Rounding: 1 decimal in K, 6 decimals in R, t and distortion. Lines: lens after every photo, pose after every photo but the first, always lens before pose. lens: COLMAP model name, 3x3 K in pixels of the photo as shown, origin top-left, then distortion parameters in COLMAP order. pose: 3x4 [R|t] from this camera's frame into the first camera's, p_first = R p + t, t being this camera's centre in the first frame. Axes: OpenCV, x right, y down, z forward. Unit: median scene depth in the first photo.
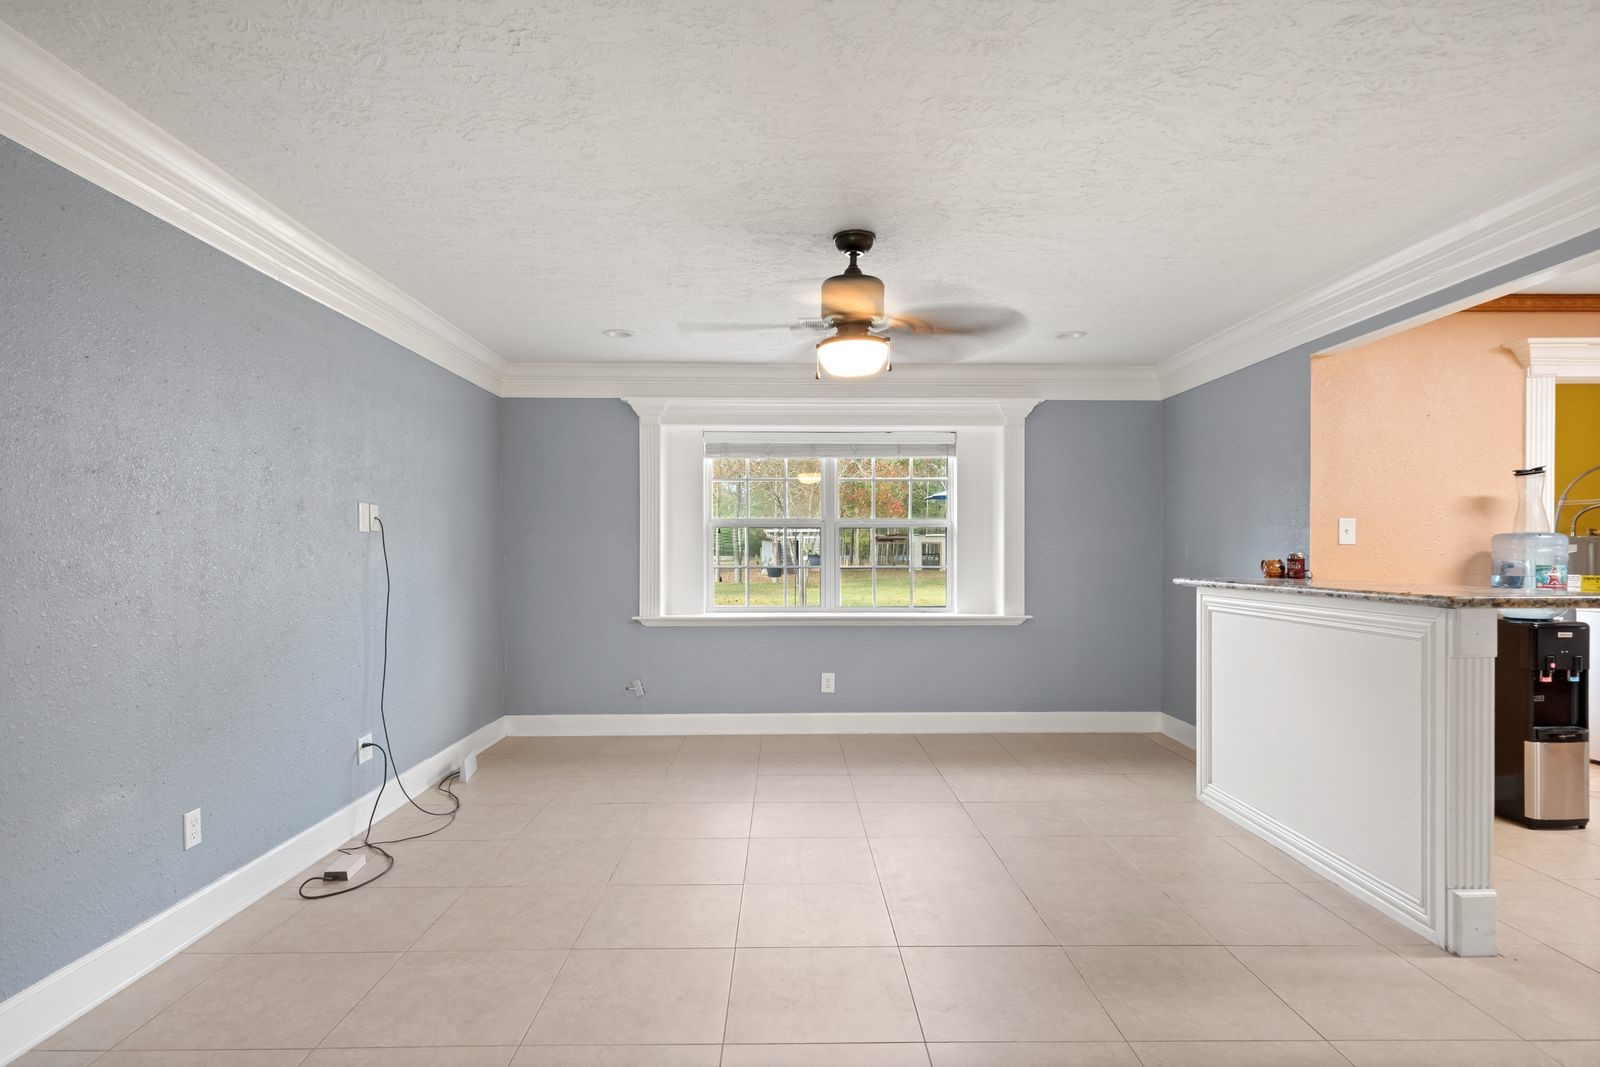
lens RADIAL K [[852.7, 0, 798.9], [0, 852.7, 541.2], [0, 0, 1]] dist [0.006435, 0.000090]
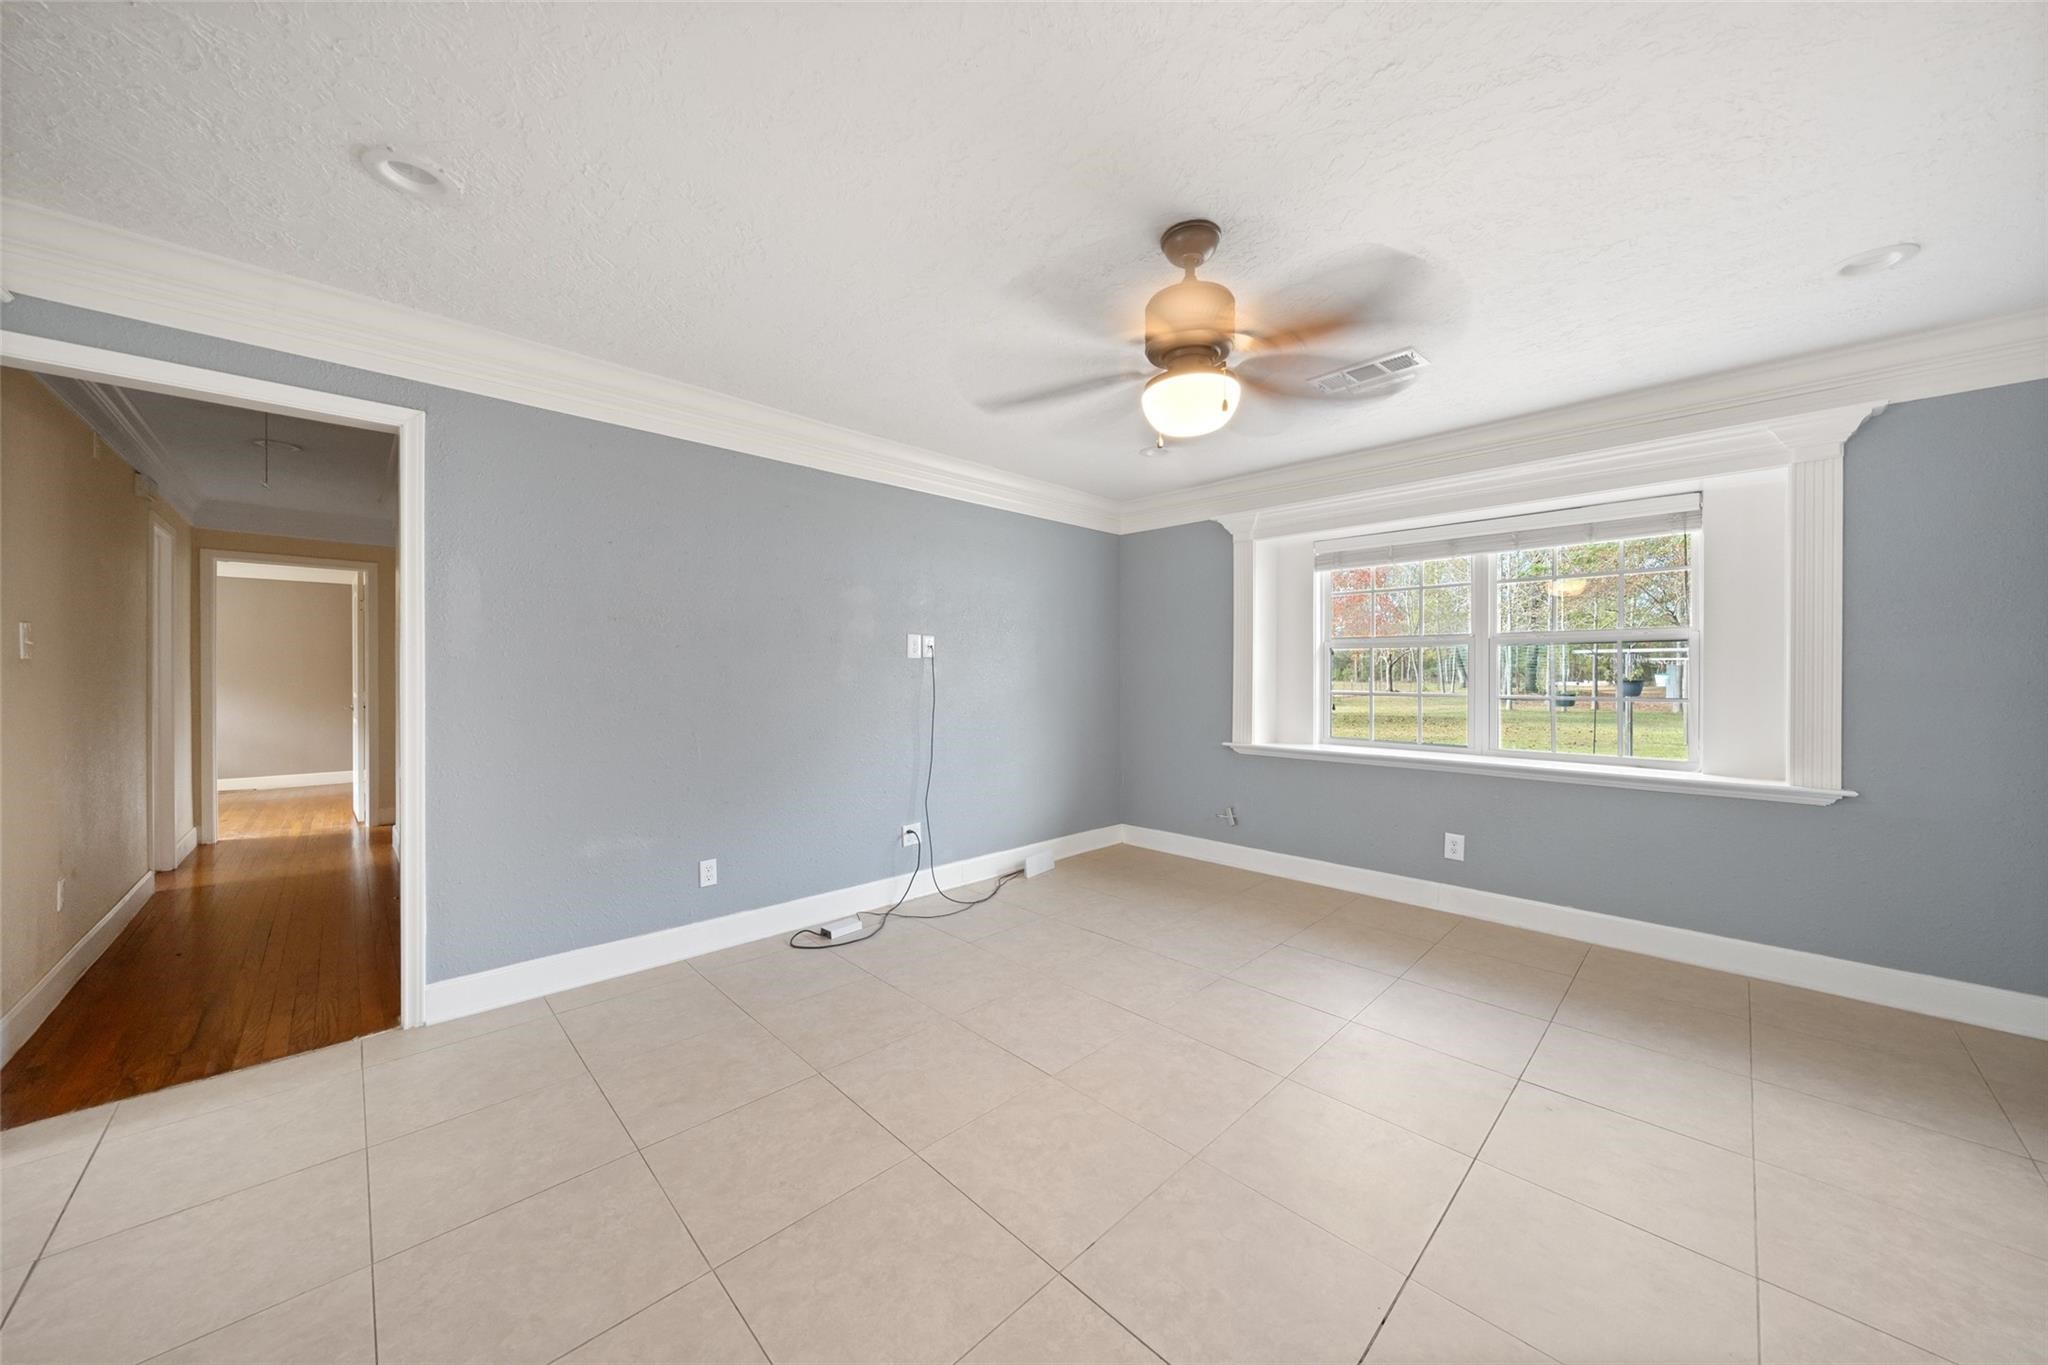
lens RADIAL K [[705.2, 0, 1025.2], [0, 705.2, 674.5], [0, 0, 1]] dist [-0.009221, -0.000277]
pose [[0.688723, 0.003184, -0.725018, 0.226914], [0.004673, 0.999950, 0.008831, 0.003109], [0.725010, -0.009470, 0.688673, 0.284019]]
